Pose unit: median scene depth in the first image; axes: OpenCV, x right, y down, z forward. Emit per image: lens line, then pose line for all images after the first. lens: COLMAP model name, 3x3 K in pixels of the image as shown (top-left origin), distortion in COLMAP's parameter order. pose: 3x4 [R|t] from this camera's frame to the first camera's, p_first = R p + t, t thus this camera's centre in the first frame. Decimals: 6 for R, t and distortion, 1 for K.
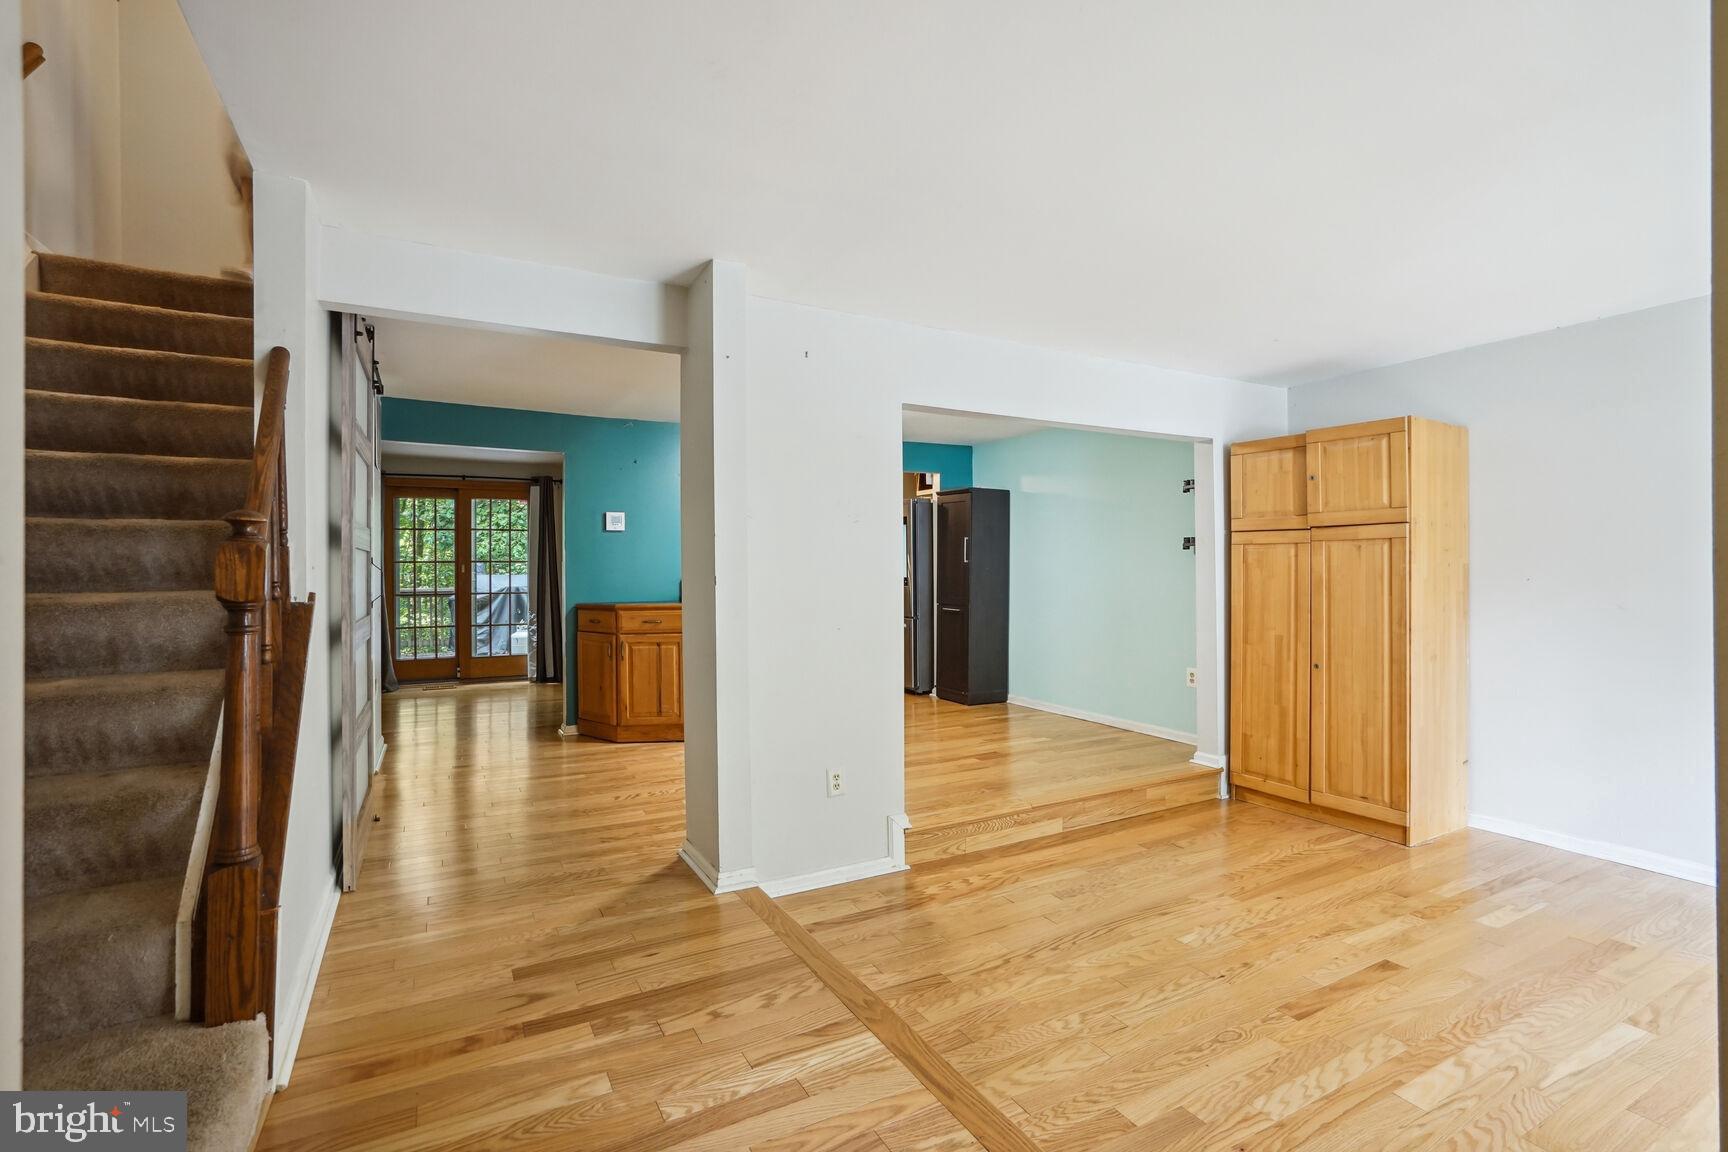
lens RADIAL K [[799.4, 0, 862.2], [0, 799.4, 562.4], [0, 0, 1]] dist [-0.055888, 0.033121]
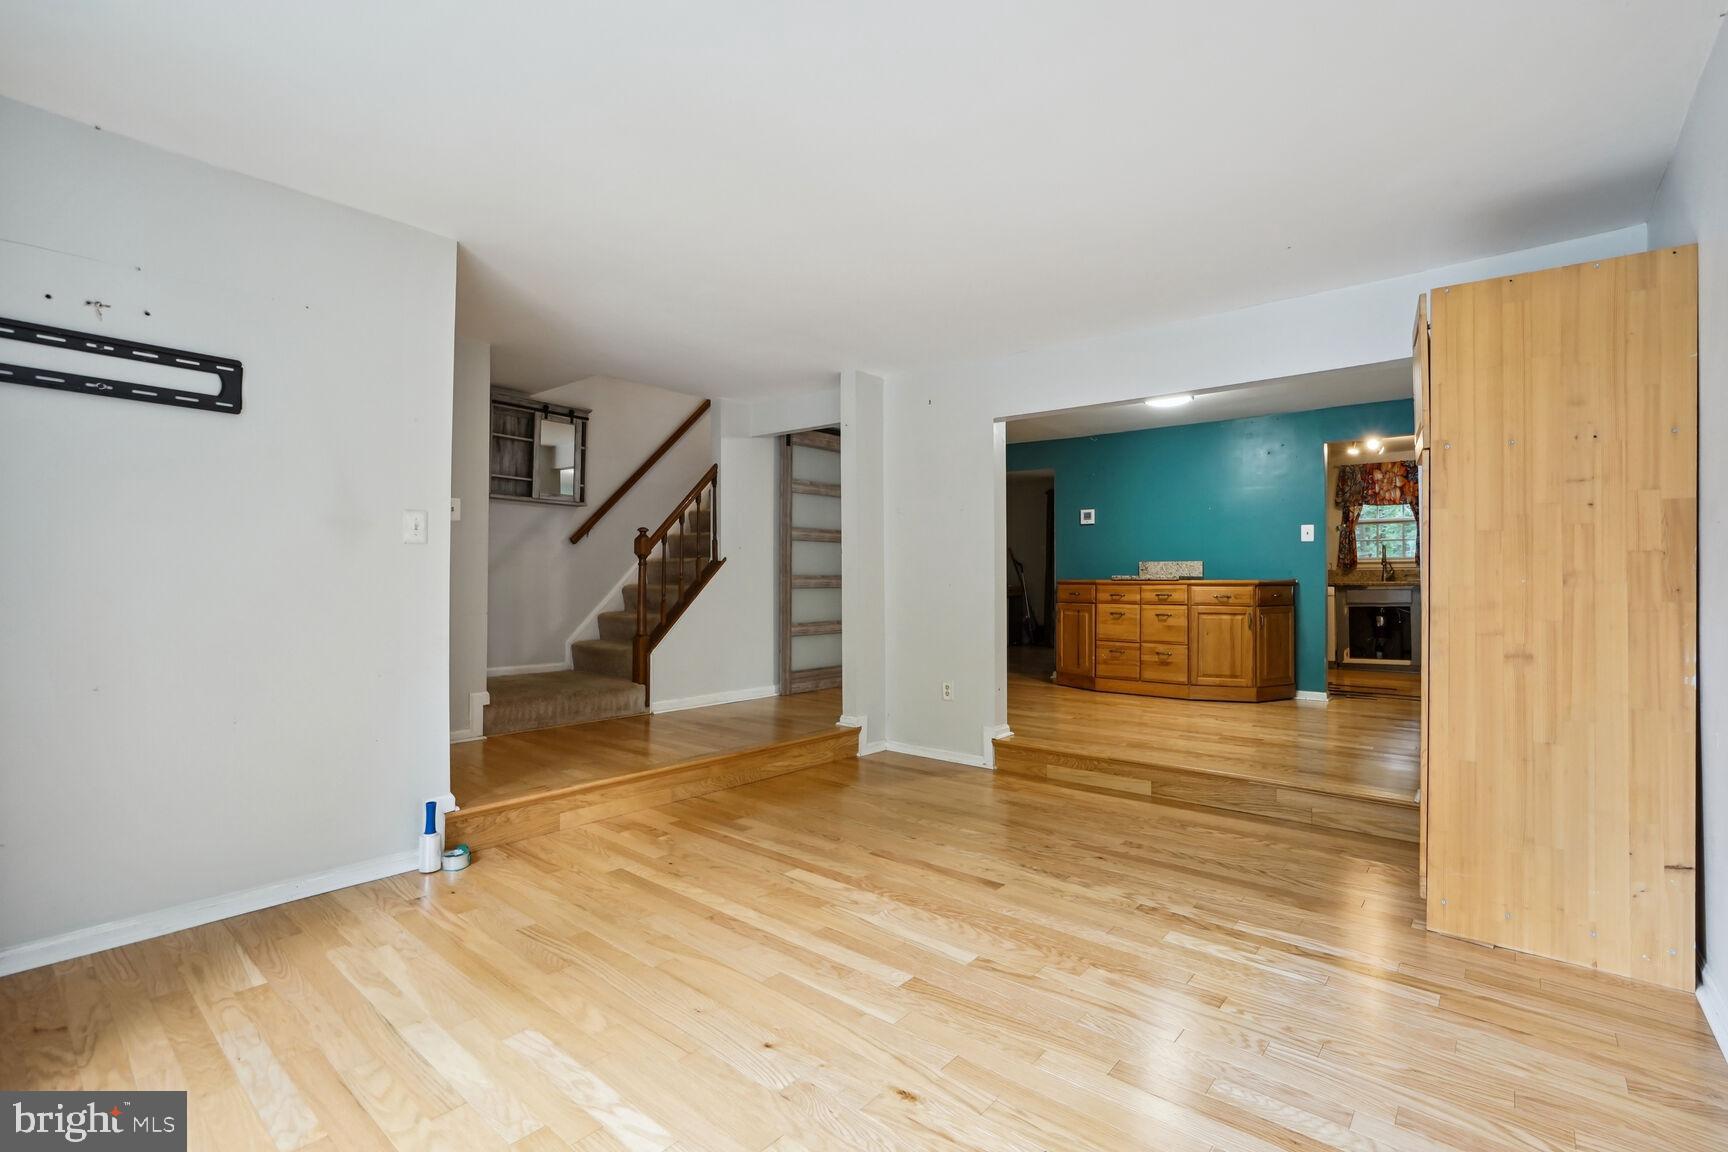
lens RADIAL K [[799.4, 0, 862.2], [0, 799.4, 562.4], [0, 0, 1]] dist [-0.055888, 0.033121]
pose [[0.365439, -0.006804, -0.930811, 1.603270], [-0.006749, 0.999928, -0.009959, 0.078947], [0.930811, 0.009921, 0.365366, 0.414752]]
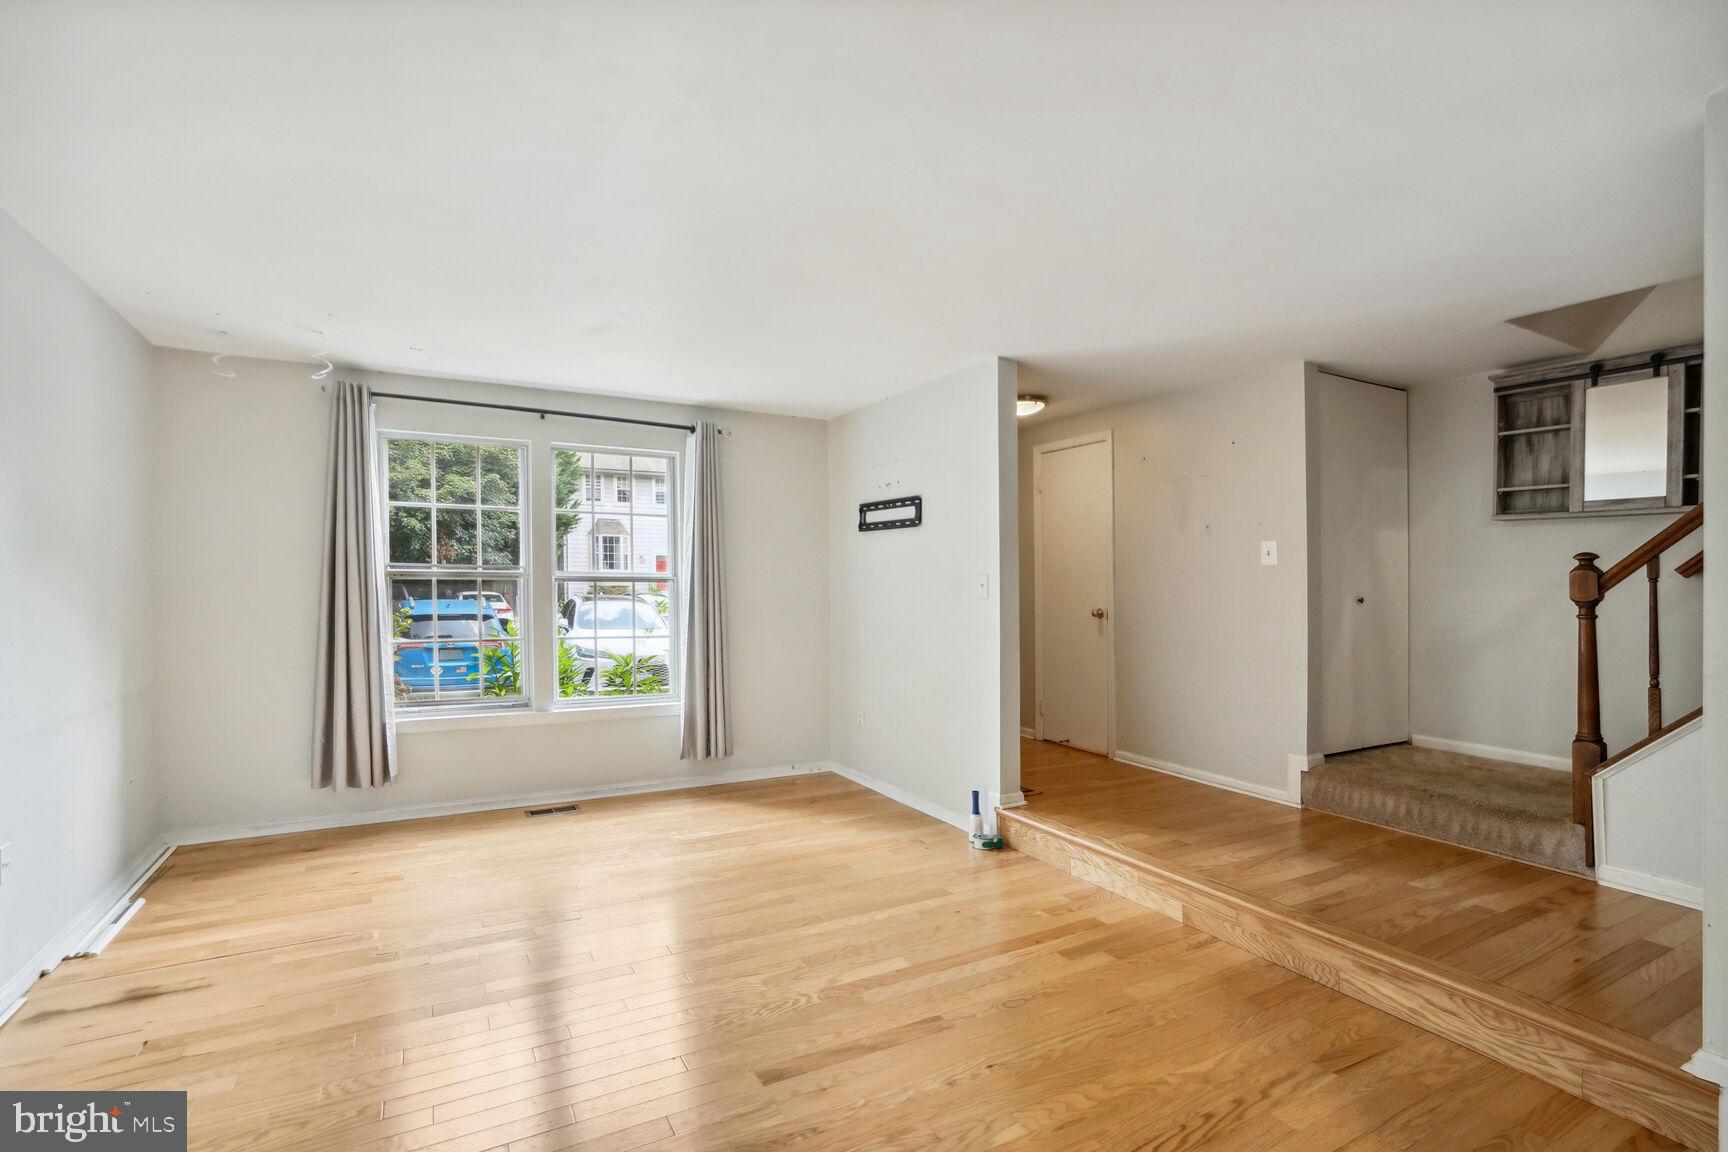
lens RADIAL K [[780.3, 0, 867.4], [0, 780.3, 620.8], [0, 0, 1]] dist [-0.021200, 0.000283]
pose [[-0.999549, 0.002666, -0.029914, 0.590967], [0.001372, 0.999066, 0.043198, 0.023015], [0.030001, 0.043138, -0.998619, 1.724276]]
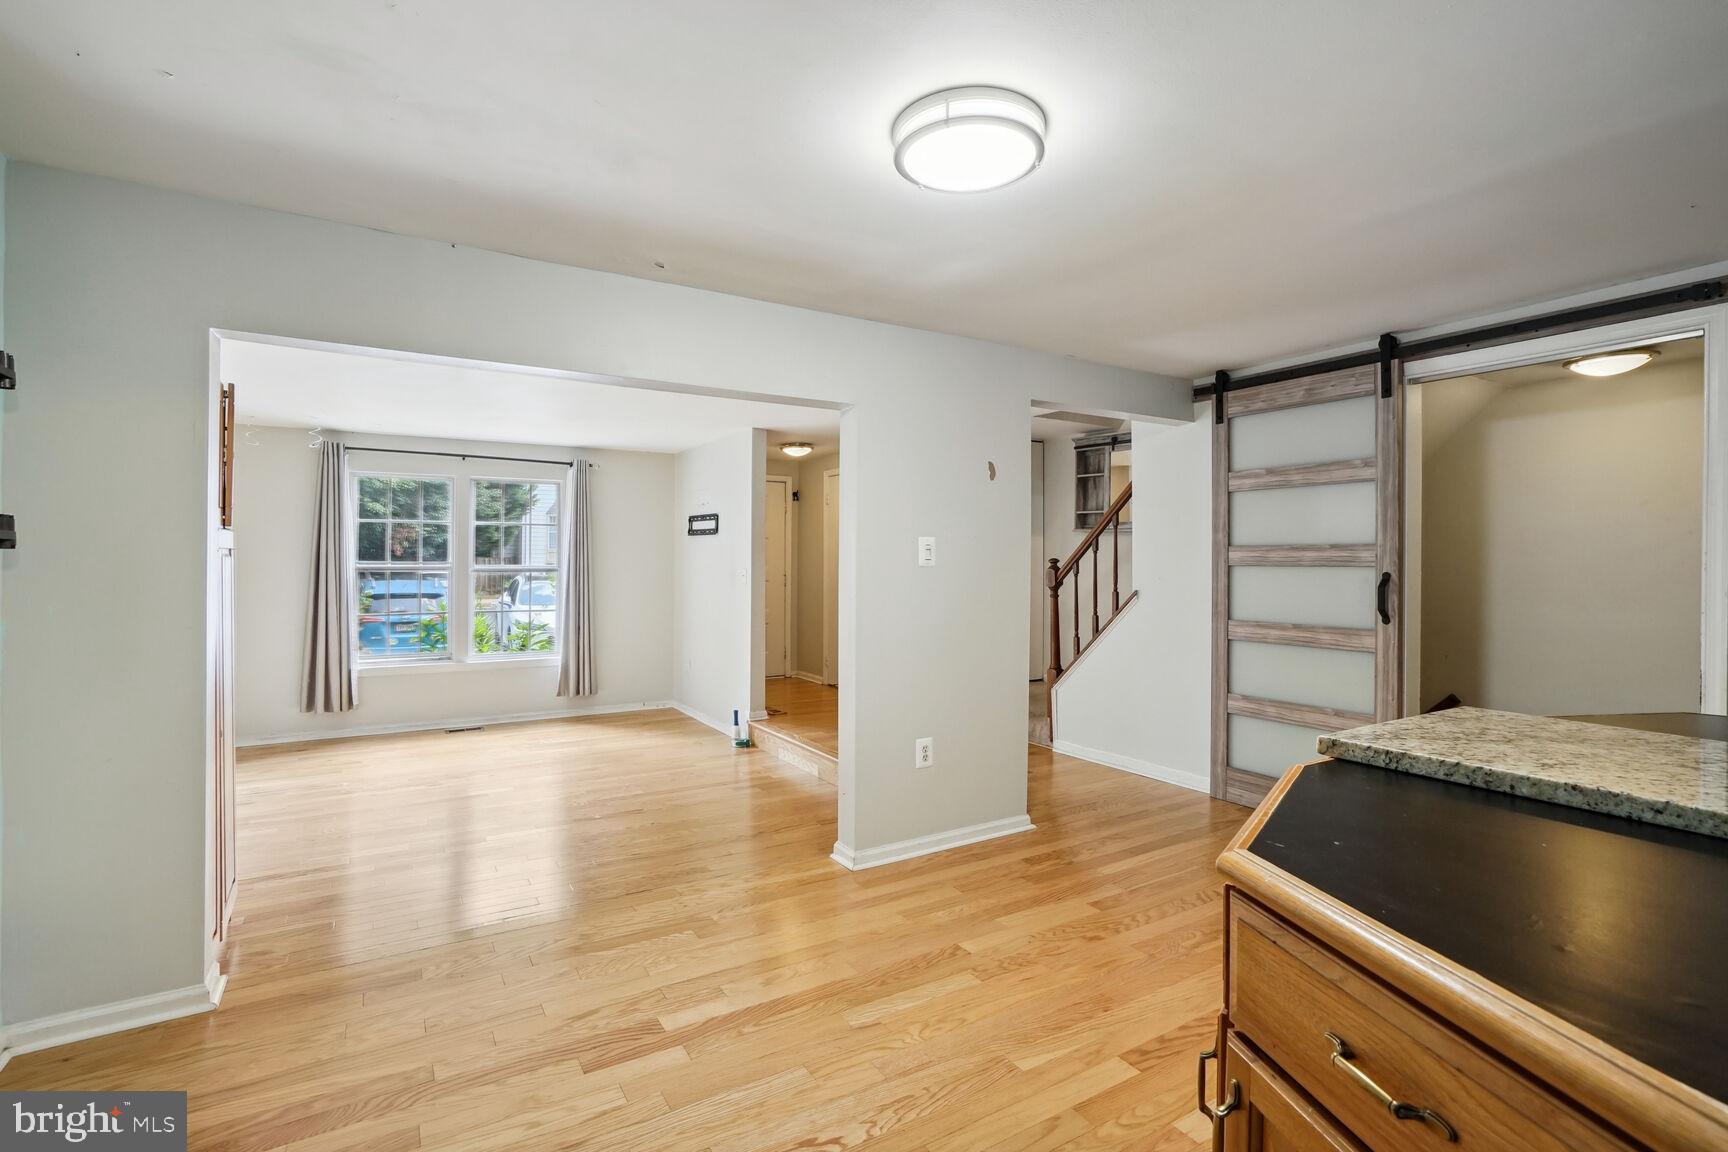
lens RADIAL K [[799.4, 0, 862.2], [0, 799.4, 562.4], [0, 0, 1]] dist [-0.055888, 0.033121]
pose [[-0.998673, 0.003834, -0.051366, 0.089534], [0.003758, 0.999992, 0.001574, -0.022059], [0.051371, 0.001379, -0.998679, 2.603559]]
